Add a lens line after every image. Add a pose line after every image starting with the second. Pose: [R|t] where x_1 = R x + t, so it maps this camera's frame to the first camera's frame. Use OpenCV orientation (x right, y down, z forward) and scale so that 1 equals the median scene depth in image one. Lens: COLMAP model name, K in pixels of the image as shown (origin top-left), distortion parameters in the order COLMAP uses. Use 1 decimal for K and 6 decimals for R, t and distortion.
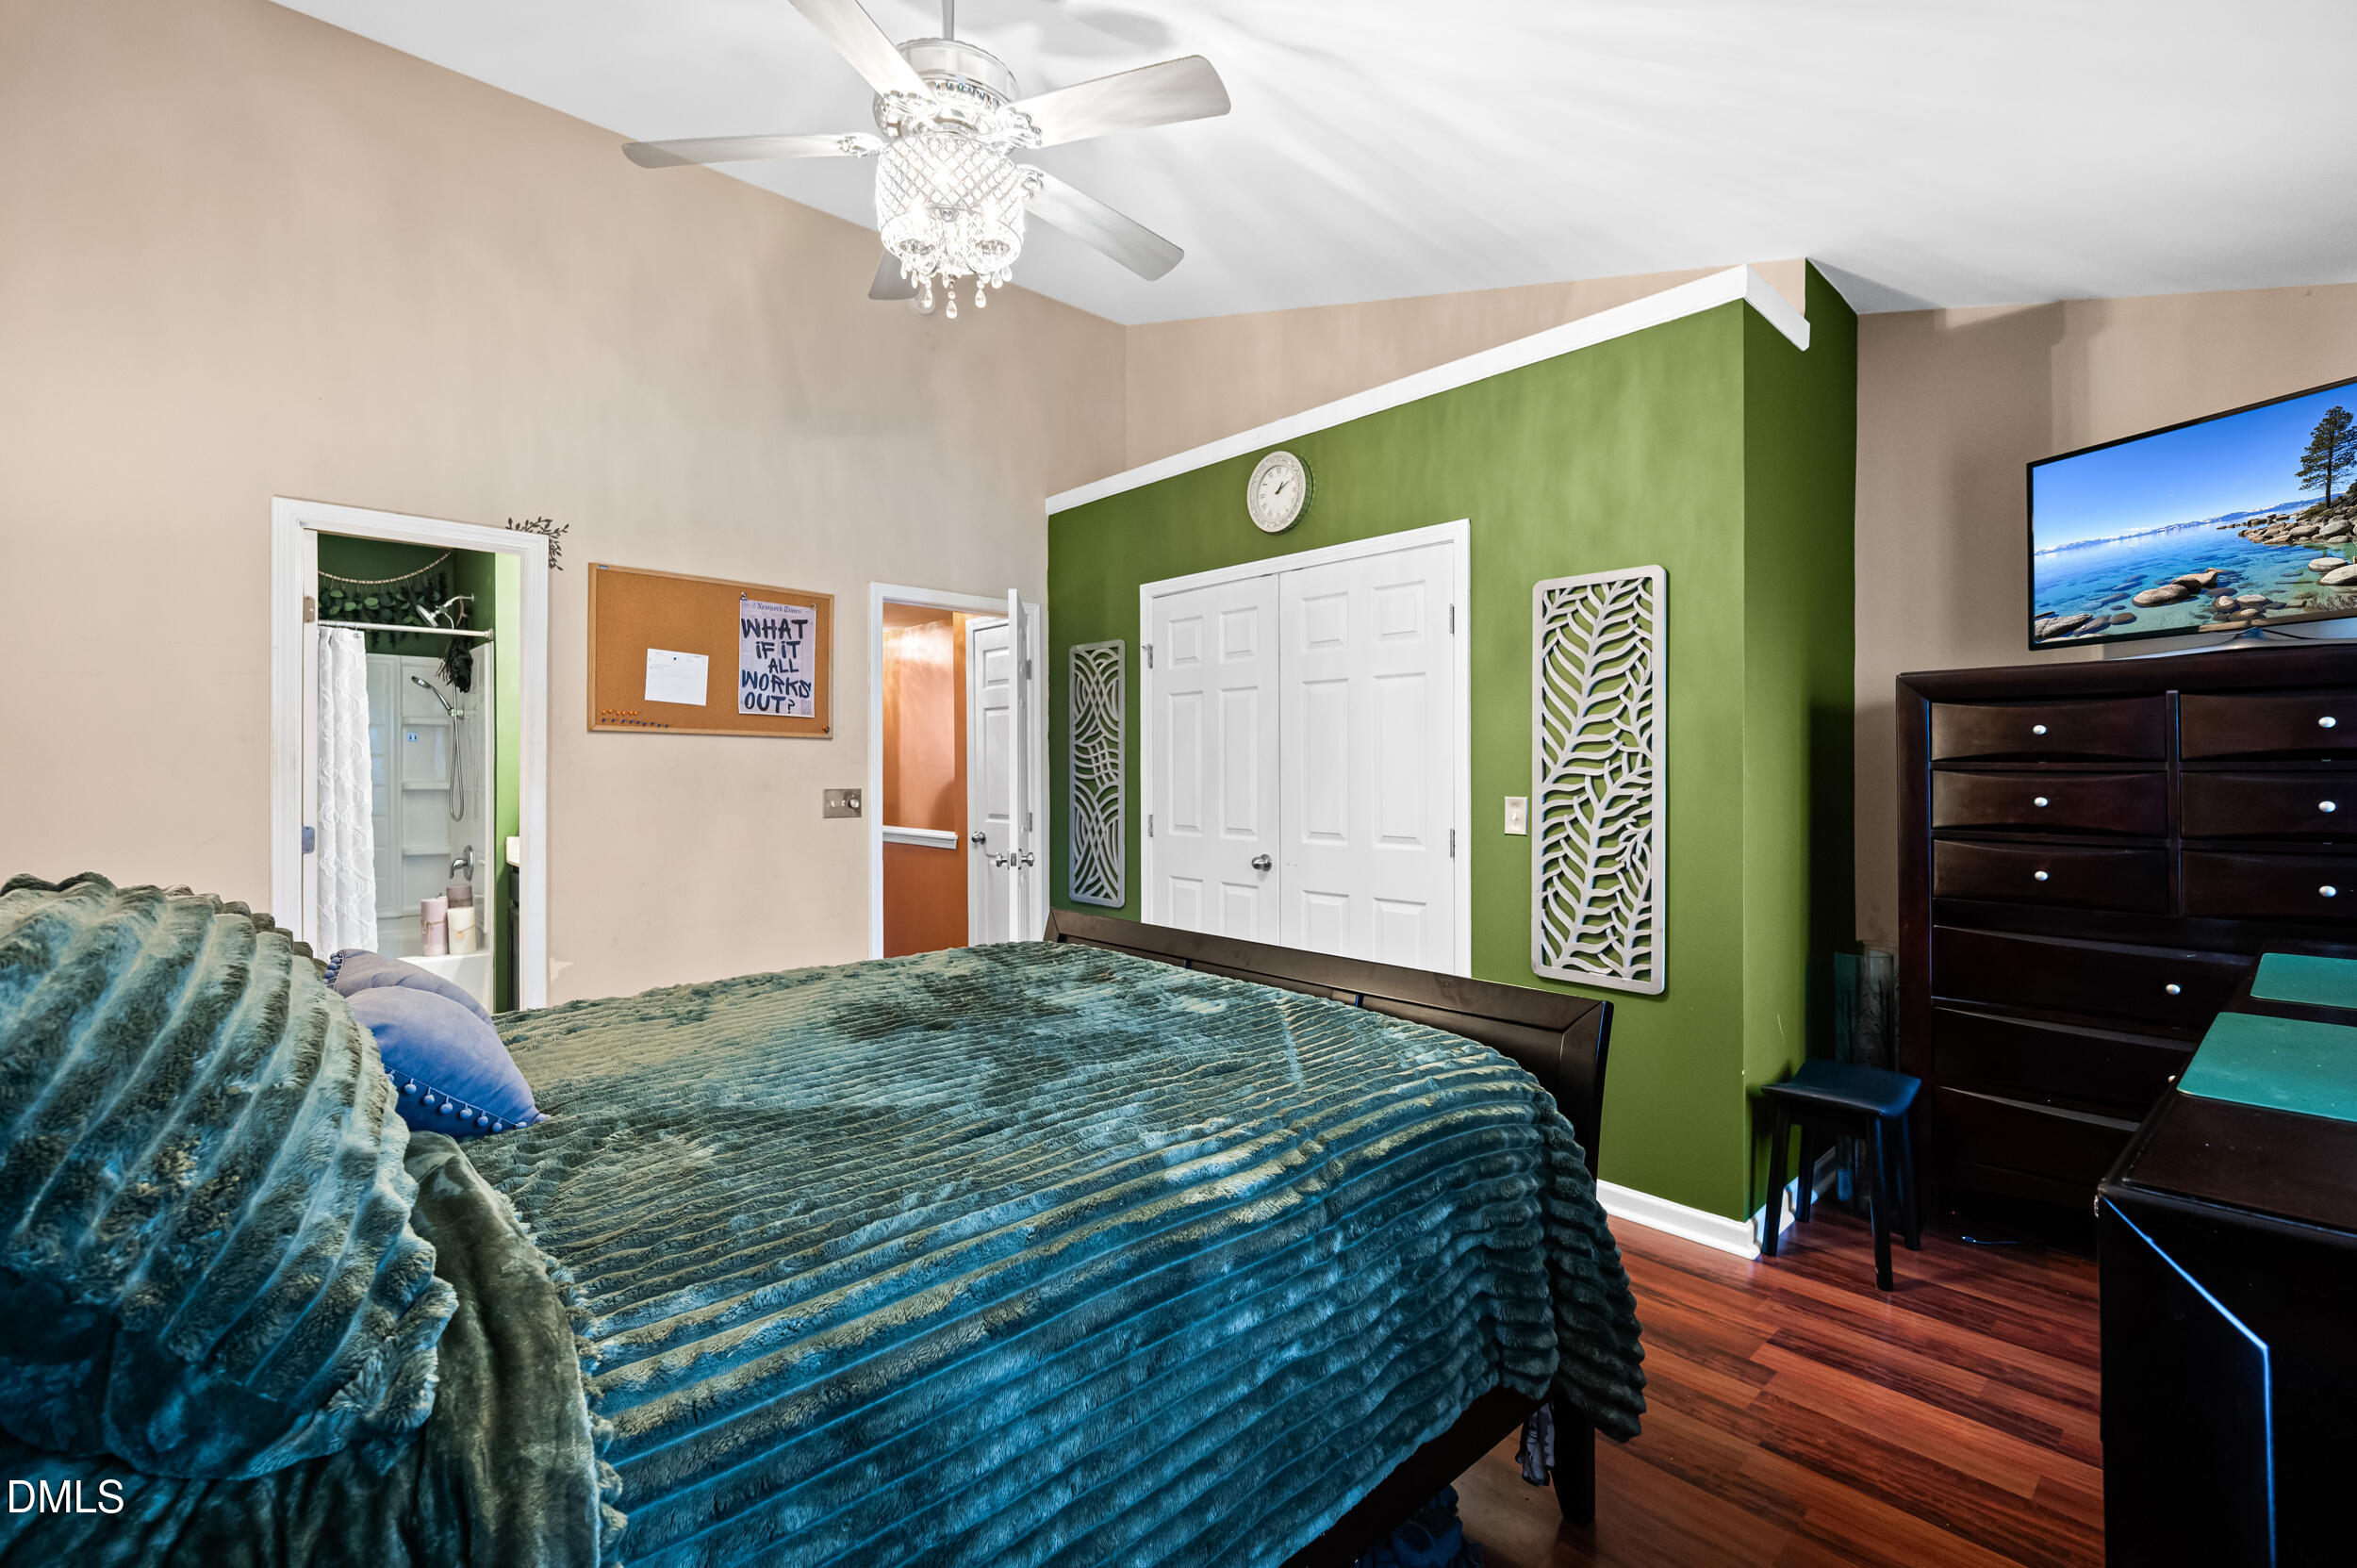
lens RADIAL K [[1041.4, 0, 1178.6], [0, 1041.4, 778.3], [0, 0, 1]] dist [-0.001341, -0.000401]
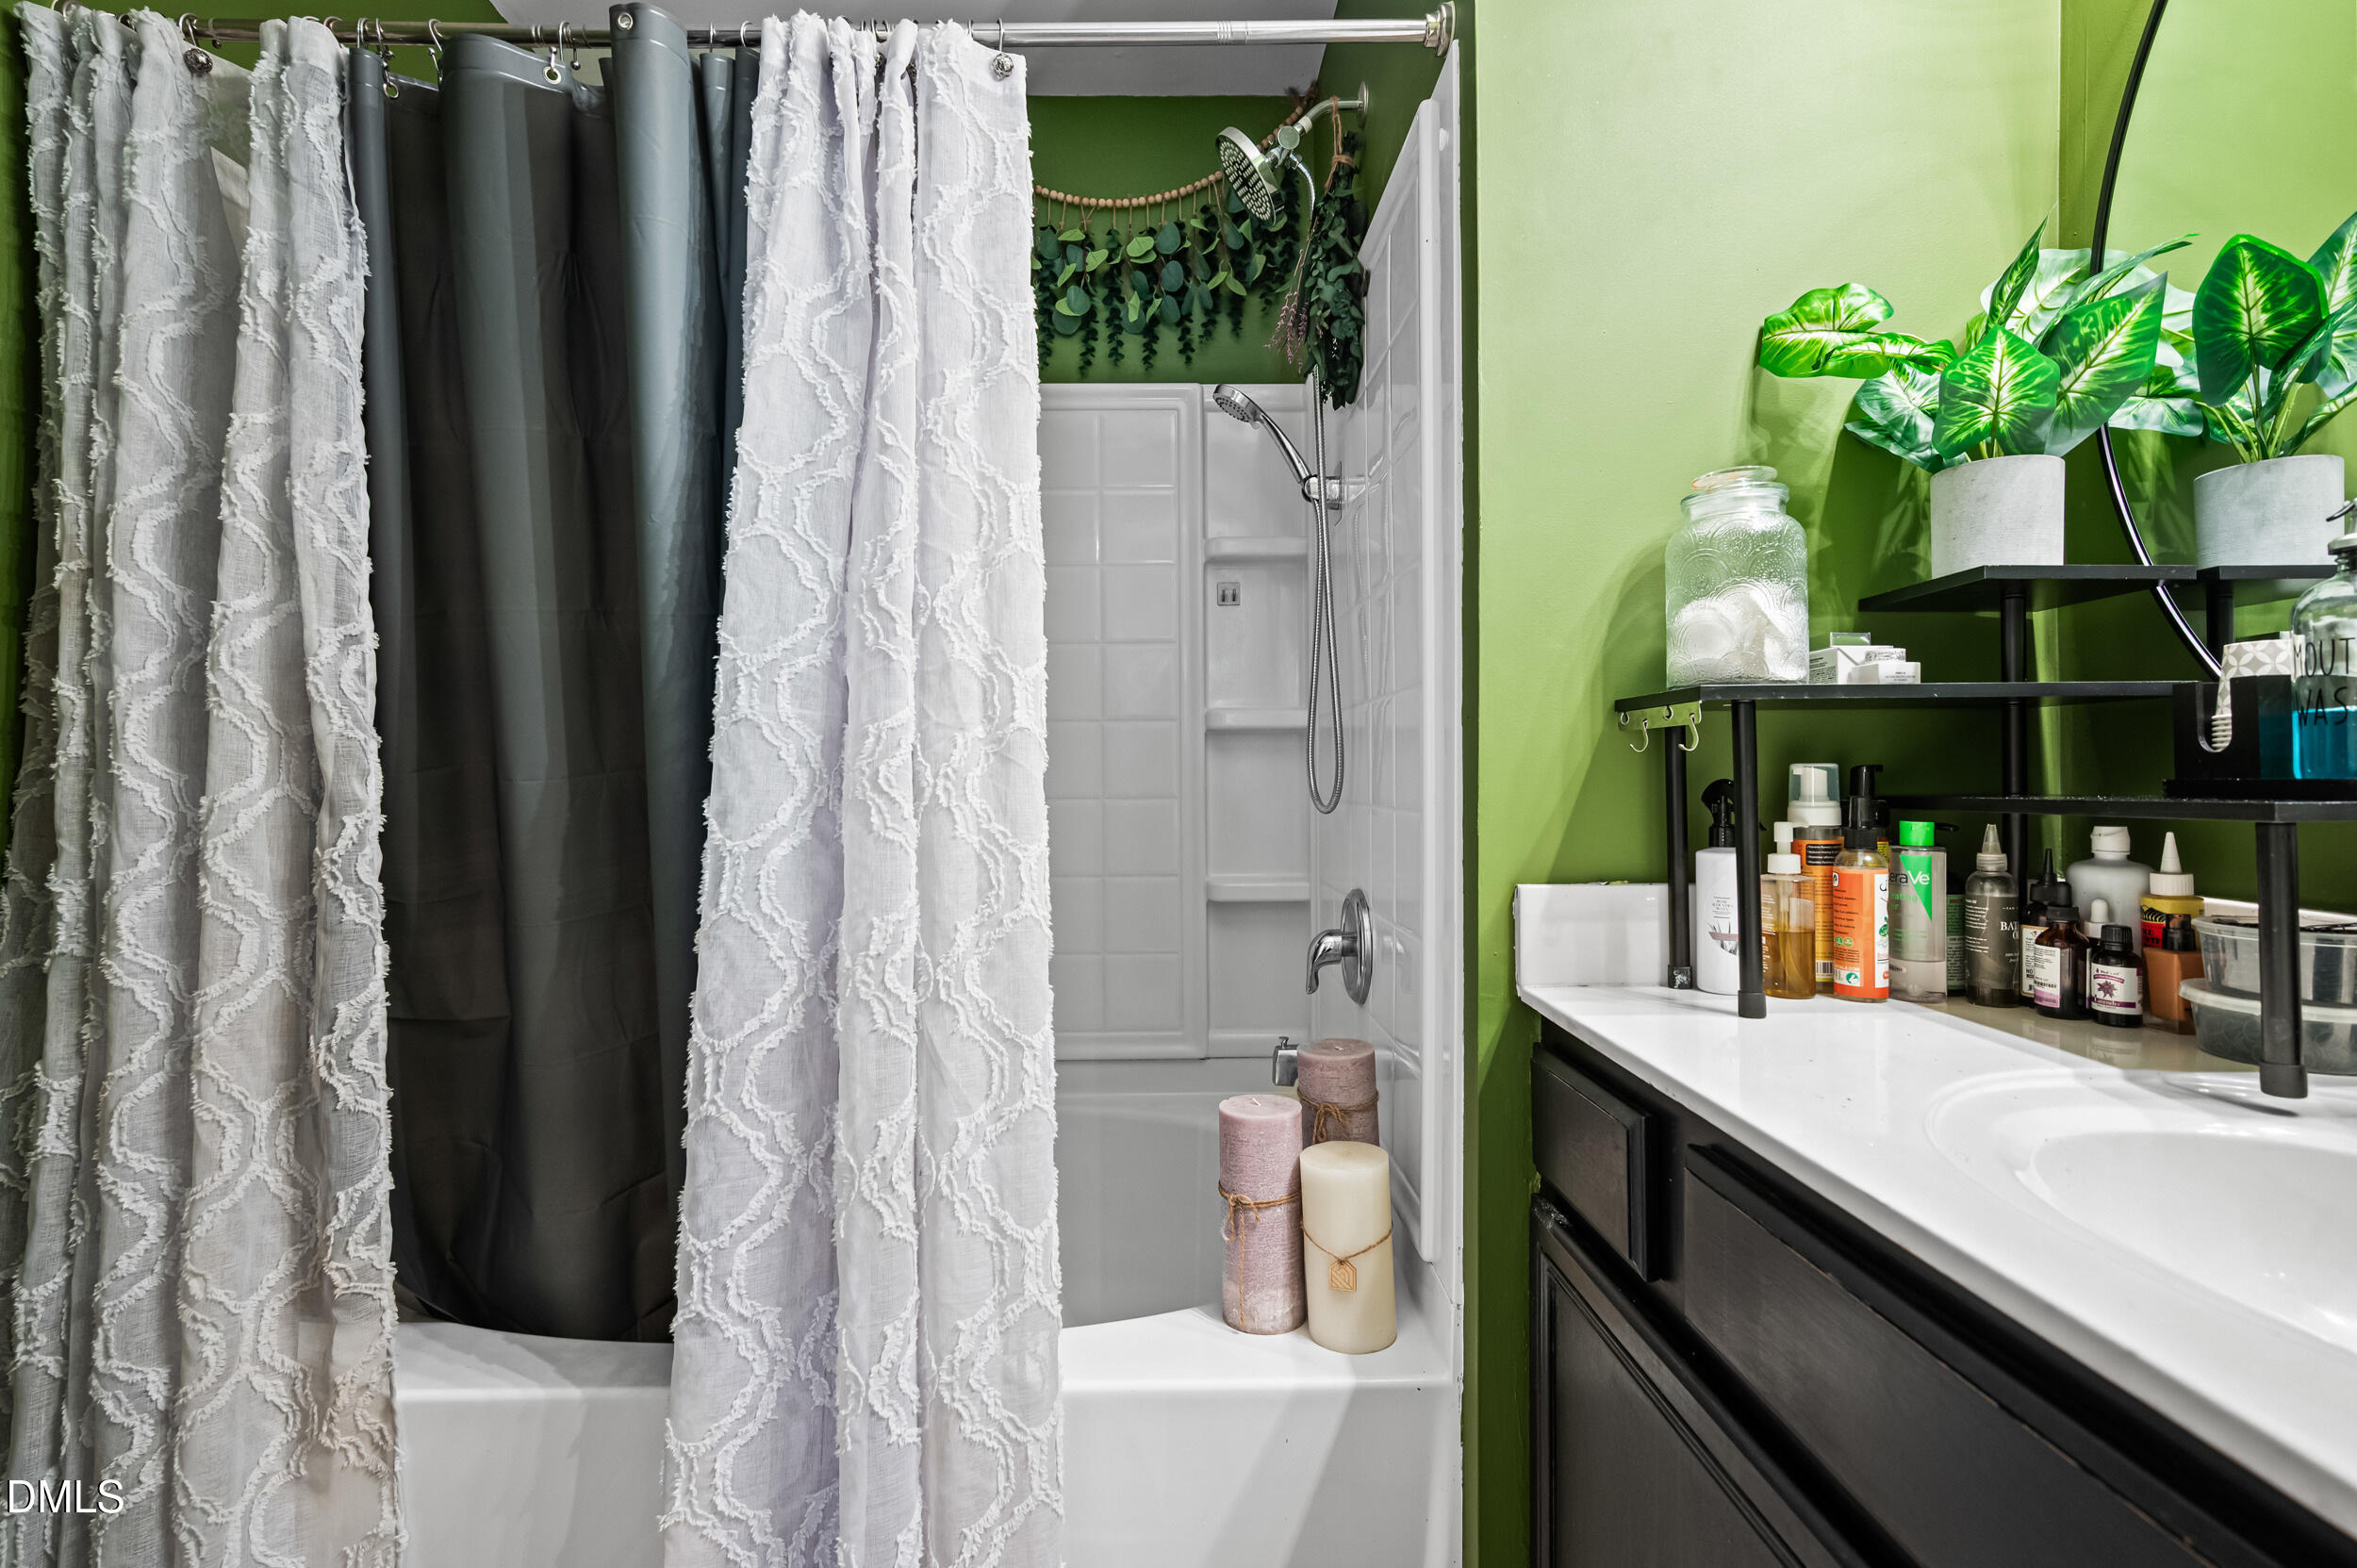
lens RADIAL K [[1116.8, 0, 1167.4], [0, 1116.8, 773.9], [0, 0, 1]] dist [0.001969, -0.000528]
pose [[0.740877, -0.002625, -0.671635, -0.532191], [0.002058, 0.999997, -0.001638, 0.032252], [0.671637, -0.000169, 0.740880, 0.760246]]
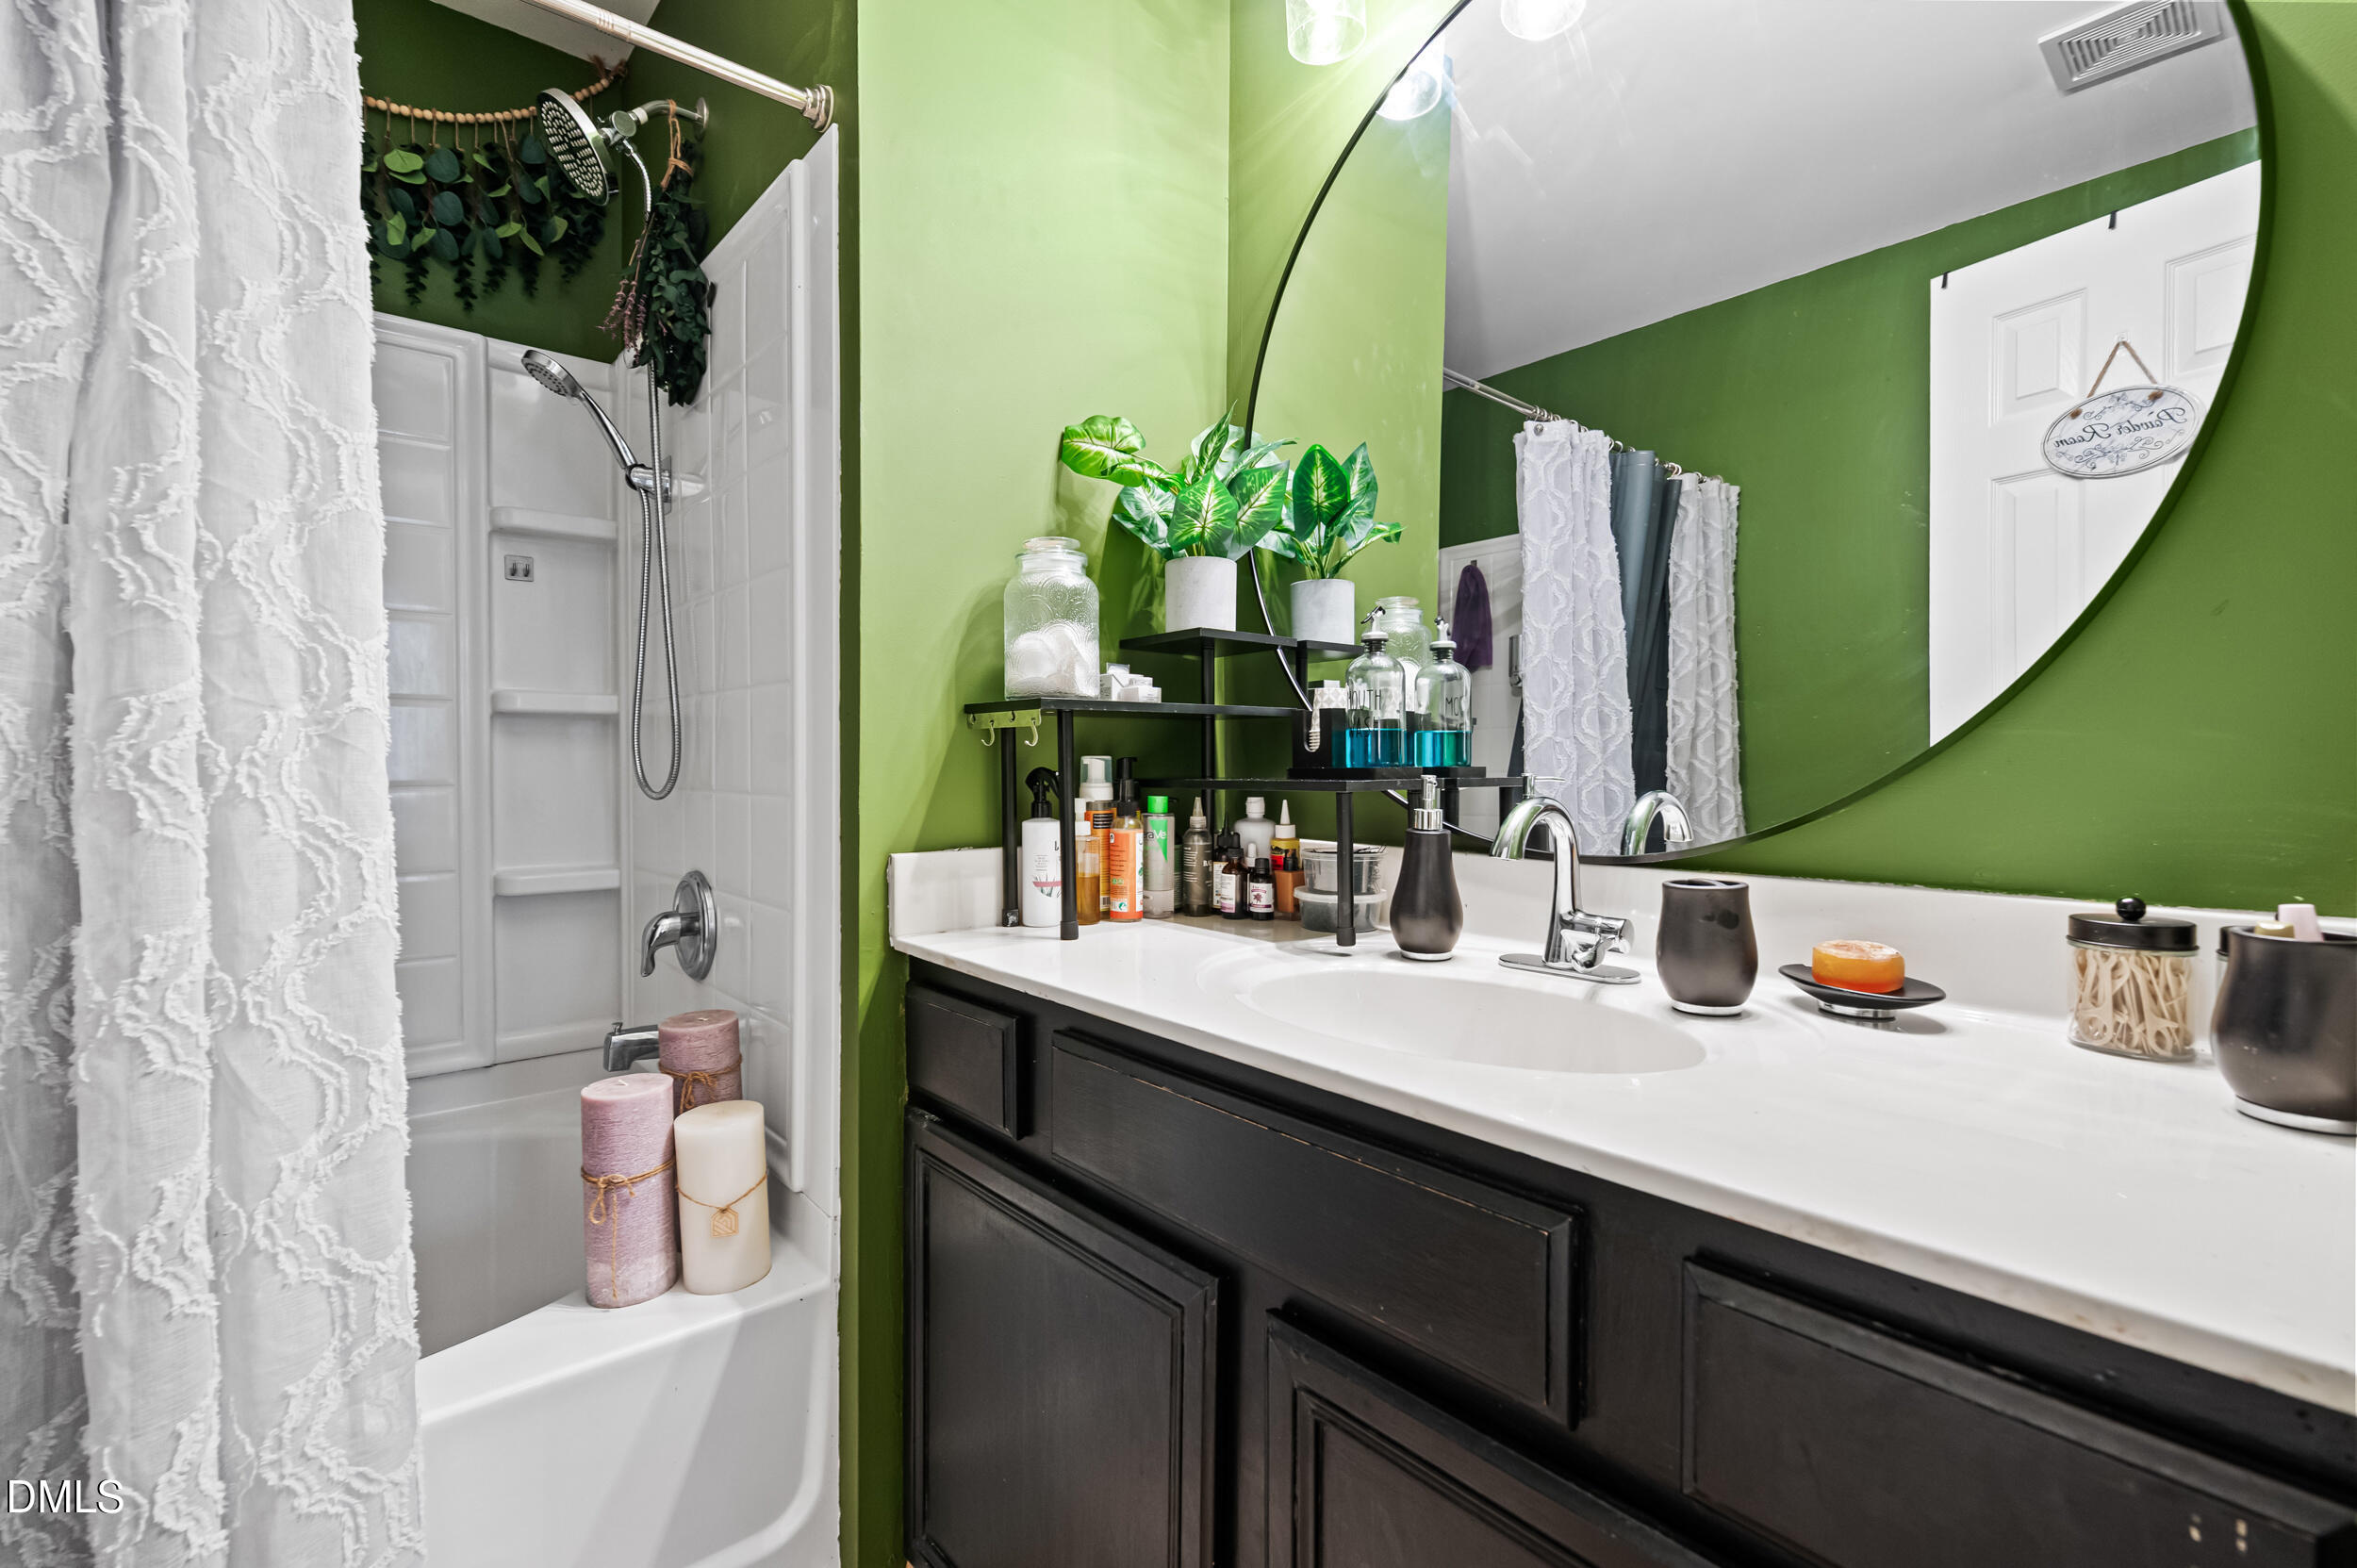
lens RADIAL K [[1041.4, 0, 1178.6], [0, 1041.4, 778.3], [0, 0, 1]] dist [-0.001341, -0.000401]
pose [[0.999212, 0.003589, -0.039517, -0.551652], [-0.003022, 0.999892, 0.014383, 0.032040], [0.039564, -0.014252, 0.999115, 0.723862]]
